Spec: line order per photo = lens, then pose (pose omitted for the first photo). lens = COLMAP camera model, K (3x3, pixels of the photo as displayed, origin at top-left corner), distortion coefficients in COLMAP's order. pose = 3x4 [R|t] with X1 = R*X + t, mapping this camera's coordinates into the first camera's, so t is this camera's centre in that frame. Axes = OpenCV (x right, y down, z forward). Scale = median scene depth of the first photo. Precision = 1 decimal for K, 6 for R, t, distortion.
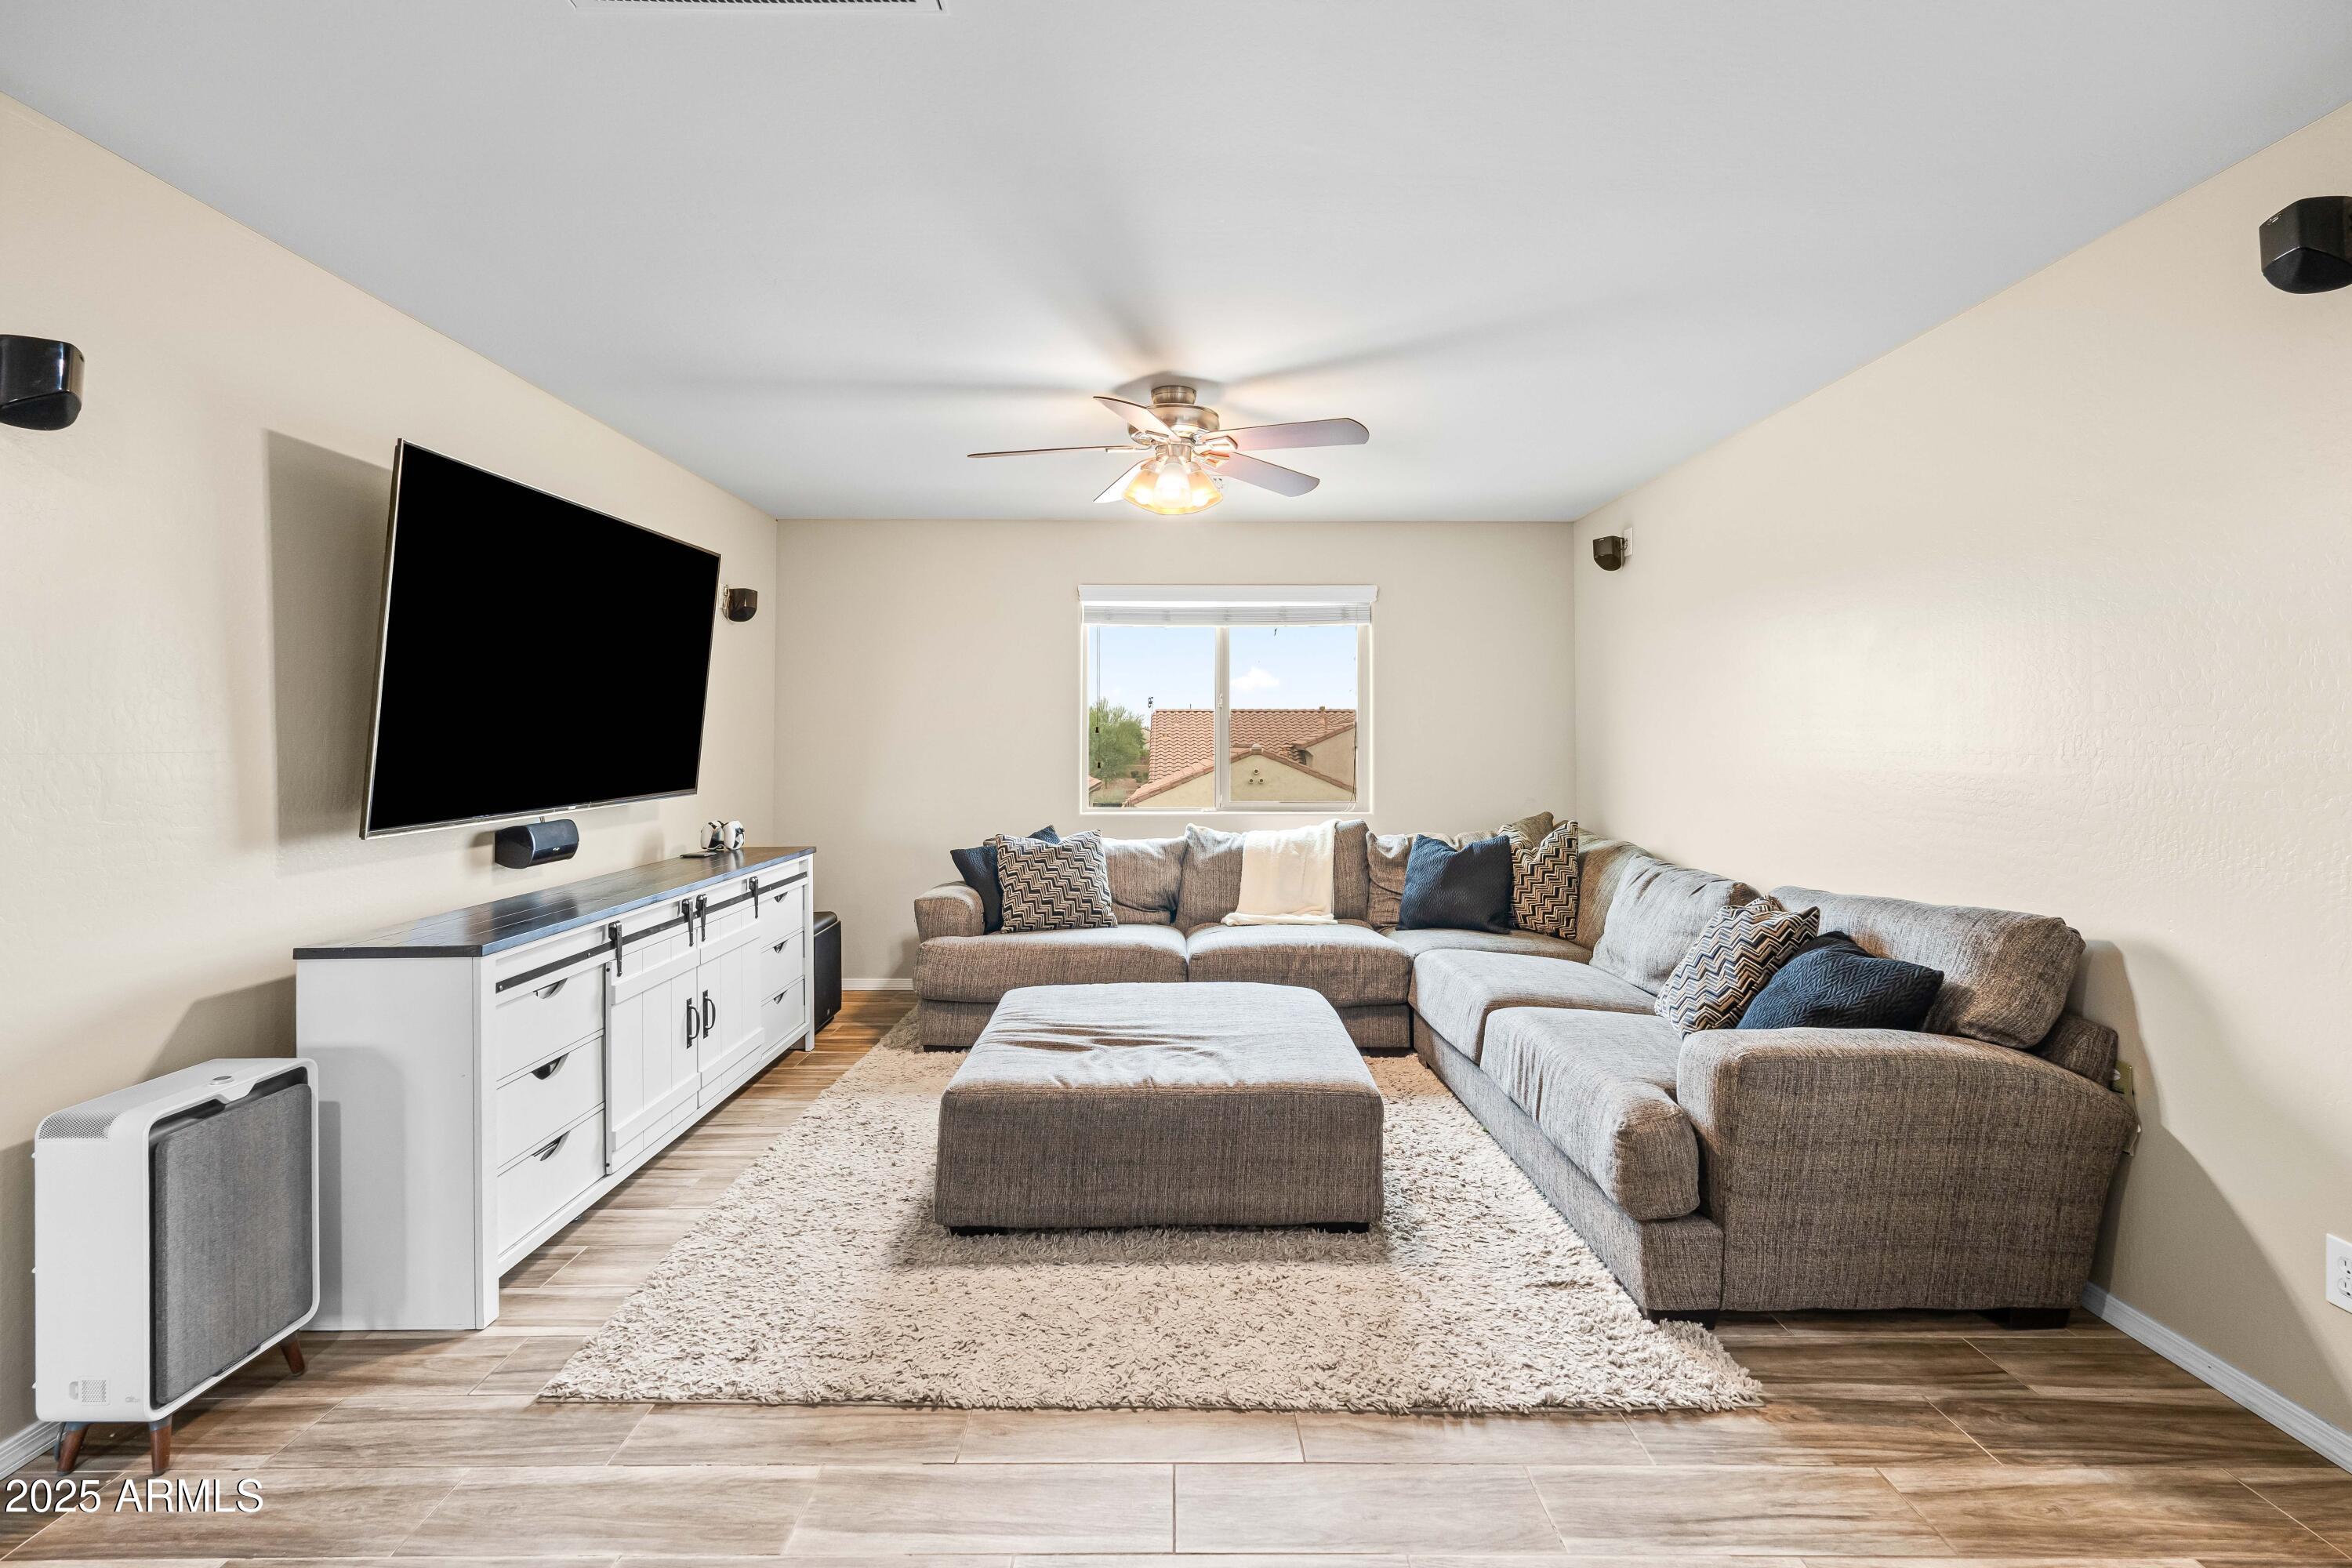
lens RADIAL K [[1057.2, 0, 1179.7], [0, 1057.2, 724.8], [0, 0, 1]] dist [-0.001505, 0.000193]
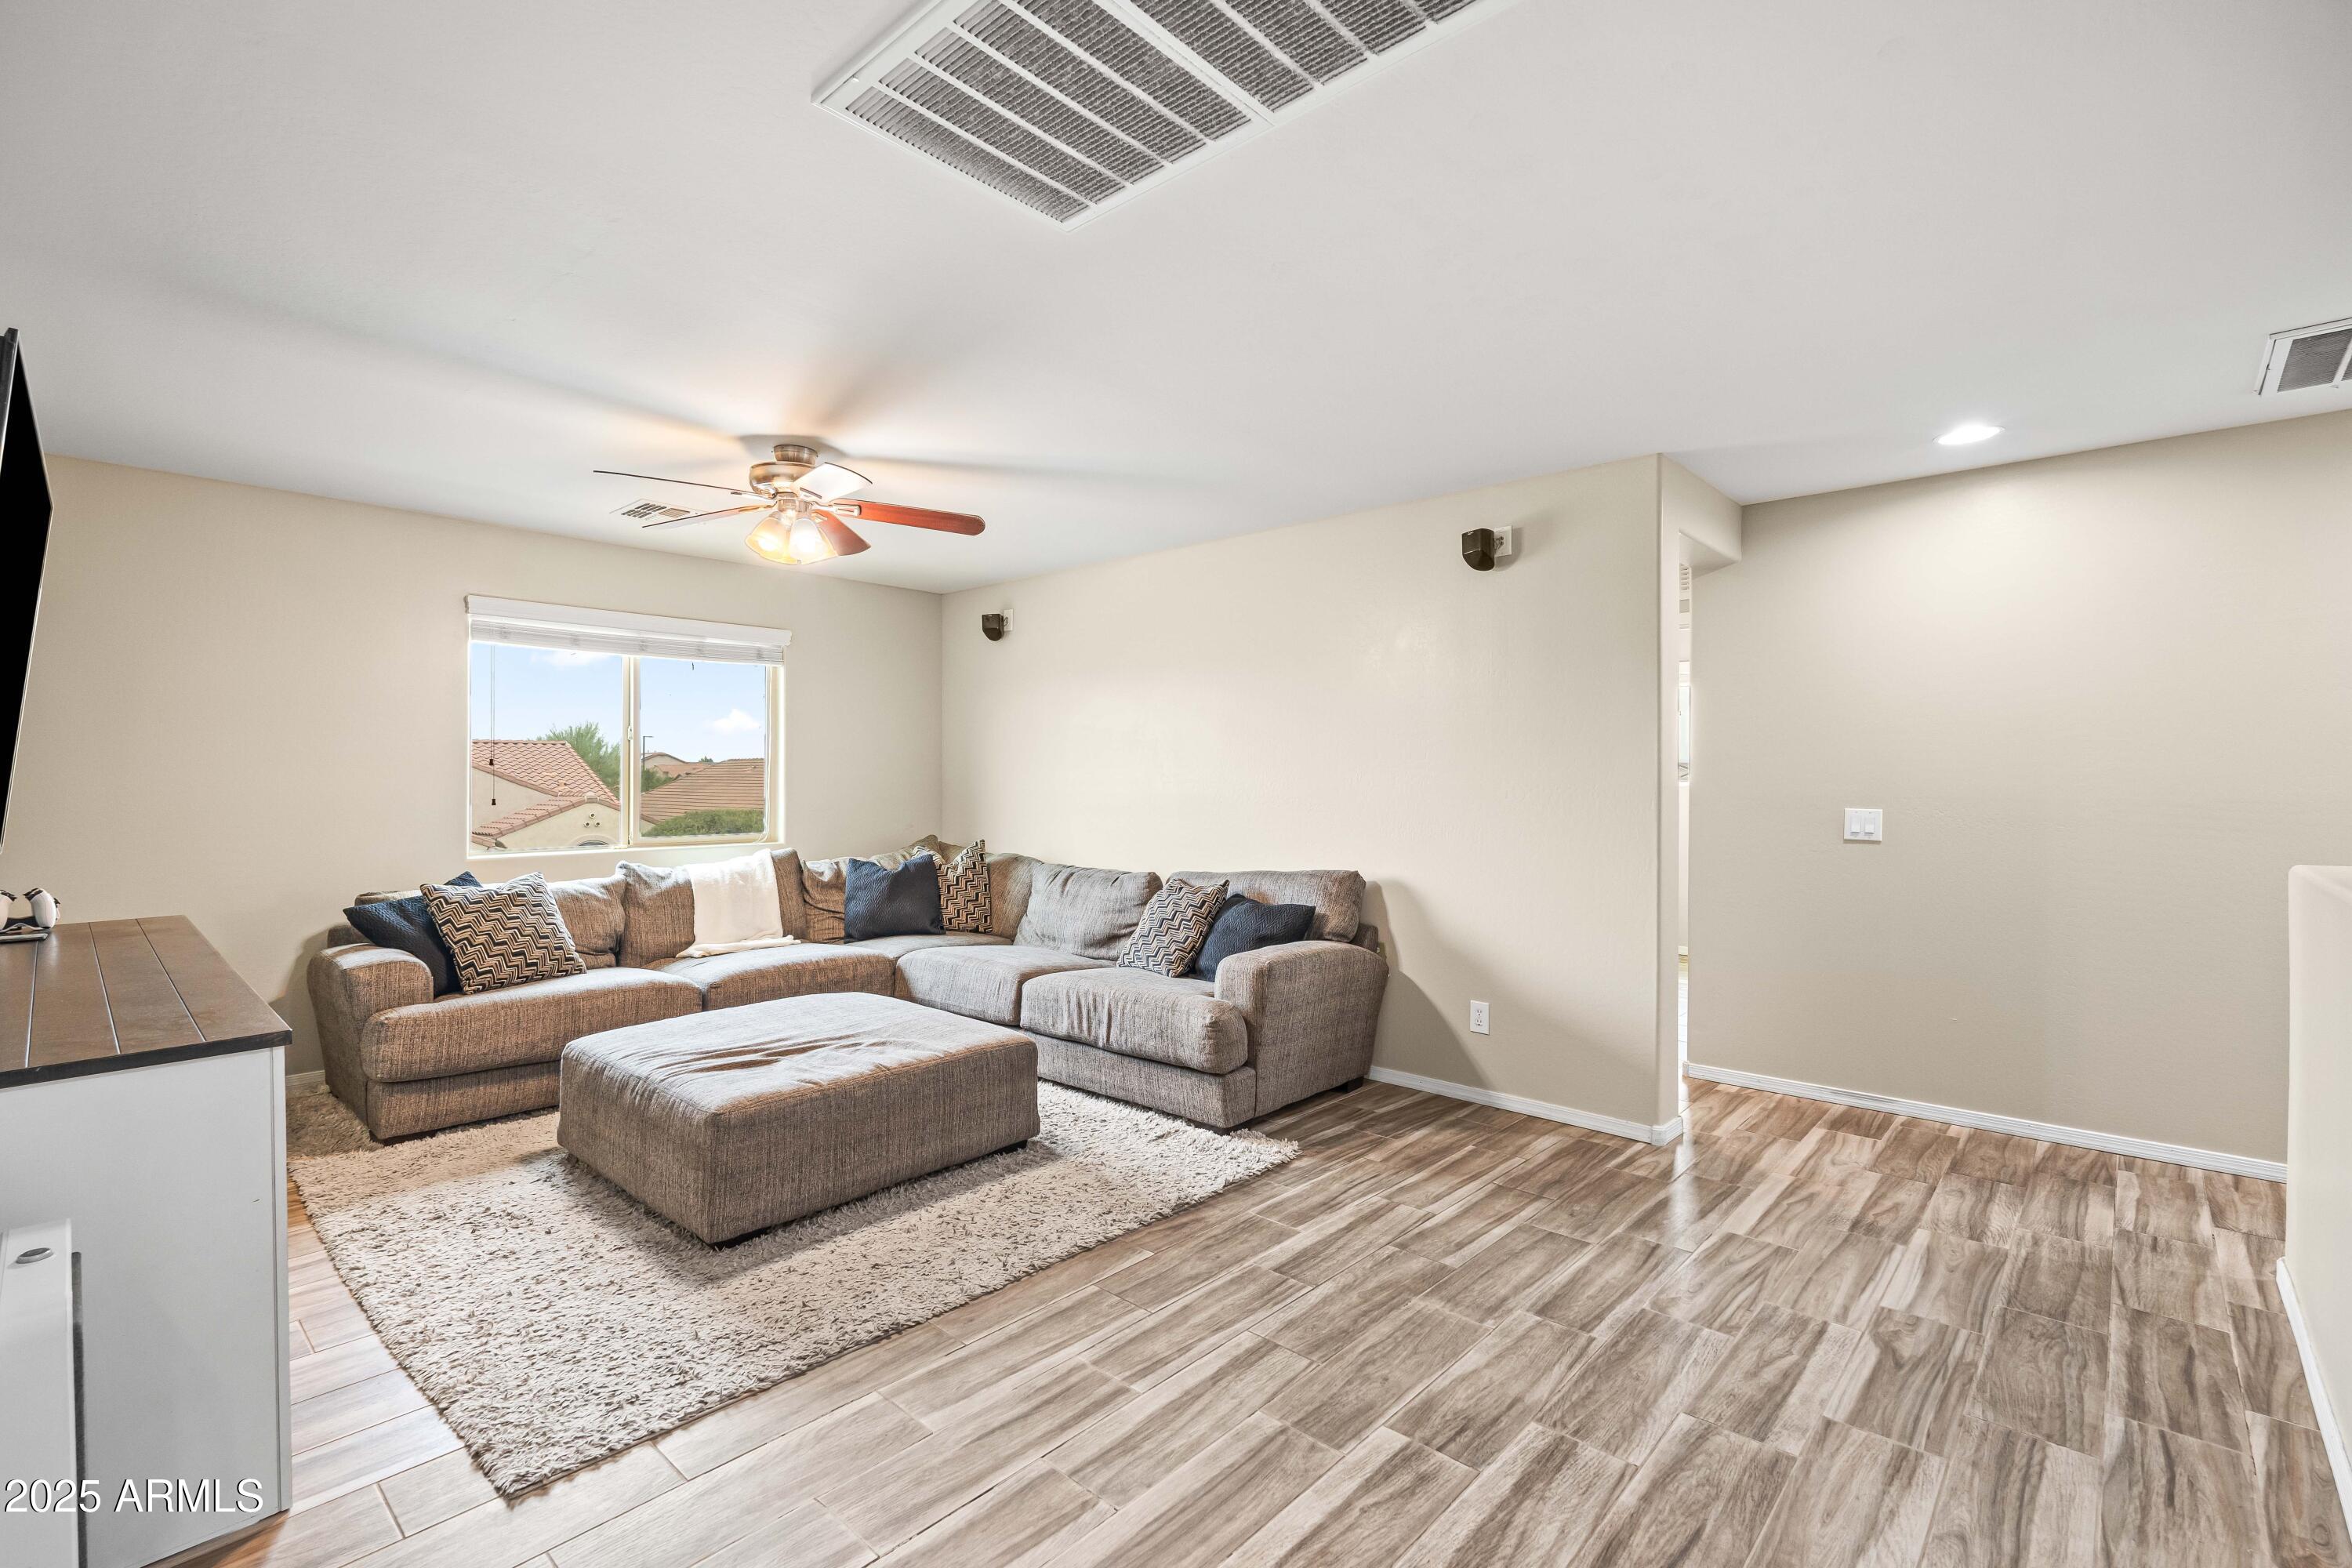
lens RADIAL K [[1032.1, 0, 1176.0], [0, 1032.1, 784.0], [0, 0, 1]] dist [-0.001428, -0.000240]
pose [[0.684559, -0.003432, 0.728949, -0.648087], [-0.013269, 0.999765, 0.017168, 0.001687], [-0.728837, -0.021425, 0.684352, -0.009913]]
